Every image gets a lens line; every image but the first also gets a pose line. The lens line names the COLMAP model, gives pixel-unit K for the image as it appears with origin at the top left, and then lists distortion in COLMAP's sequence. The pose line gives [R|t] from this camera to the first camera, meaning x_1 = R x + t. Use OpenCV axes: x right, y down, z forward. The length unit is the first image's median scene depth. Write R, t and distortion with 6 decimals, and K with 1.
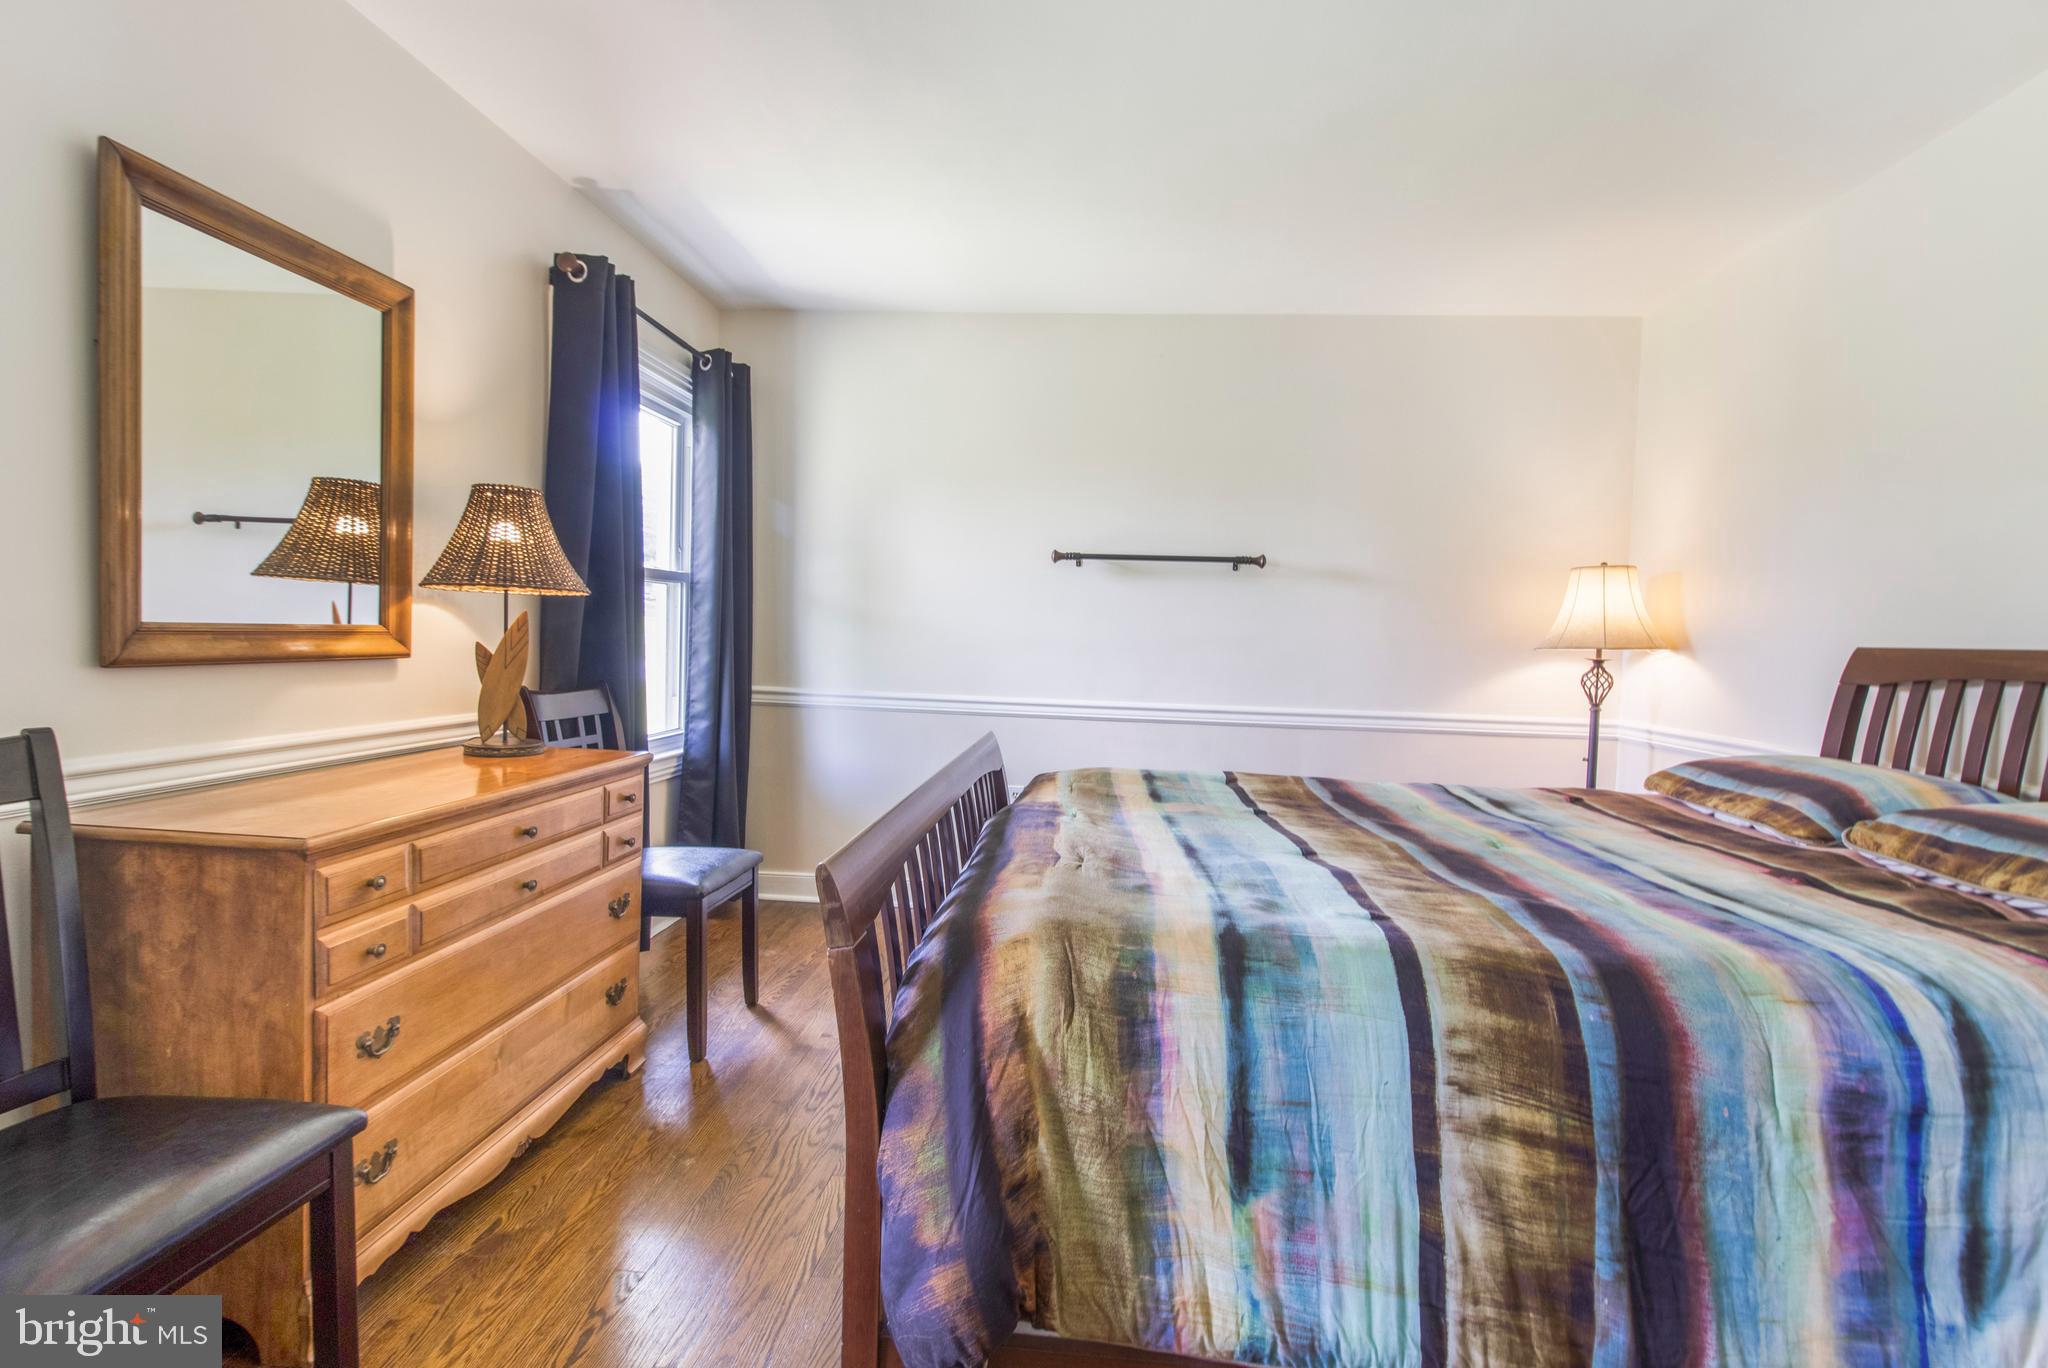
lens RADIAL K [[943.0, 0, 1023.9], [0, 943.0, 646.2], [0, 0, 1]] dist [0.021632, -0.013084]
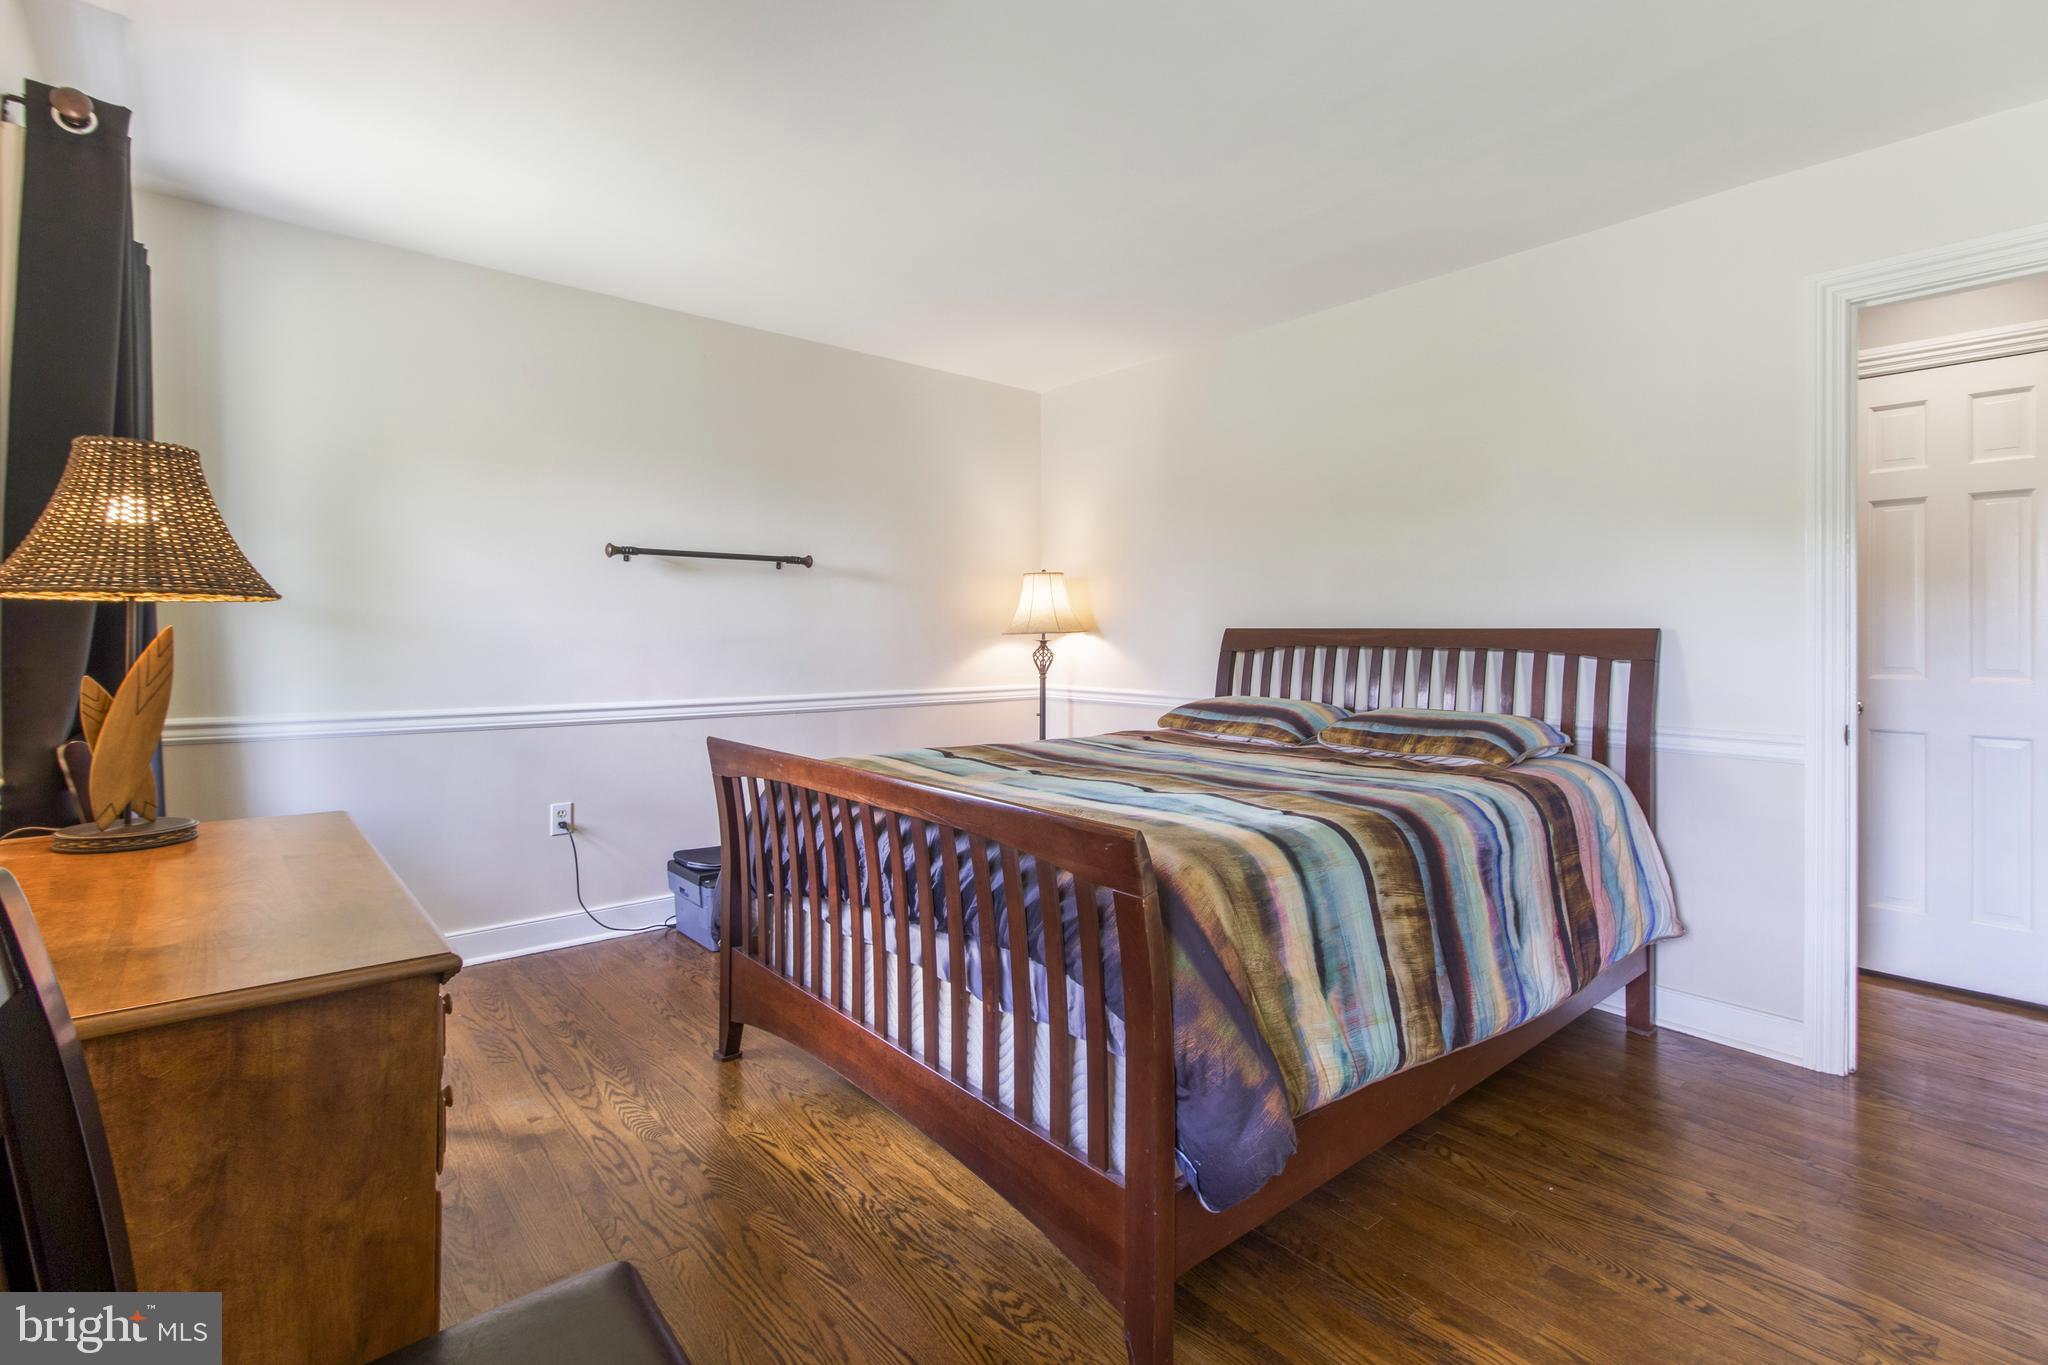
lens RADIAL K [[920.1, 0, 1018.6], [0, 920.1, 594.3], [0, 0, 1]] dist [0.020971, -0.011579]
pose [[0.723719, 0.000400, 0.690095, -0.917578], [0.027261, 0.999203, -0.029168, -0.040563], [-0.689557, 0.039922, 0.723131, 0.164262]]
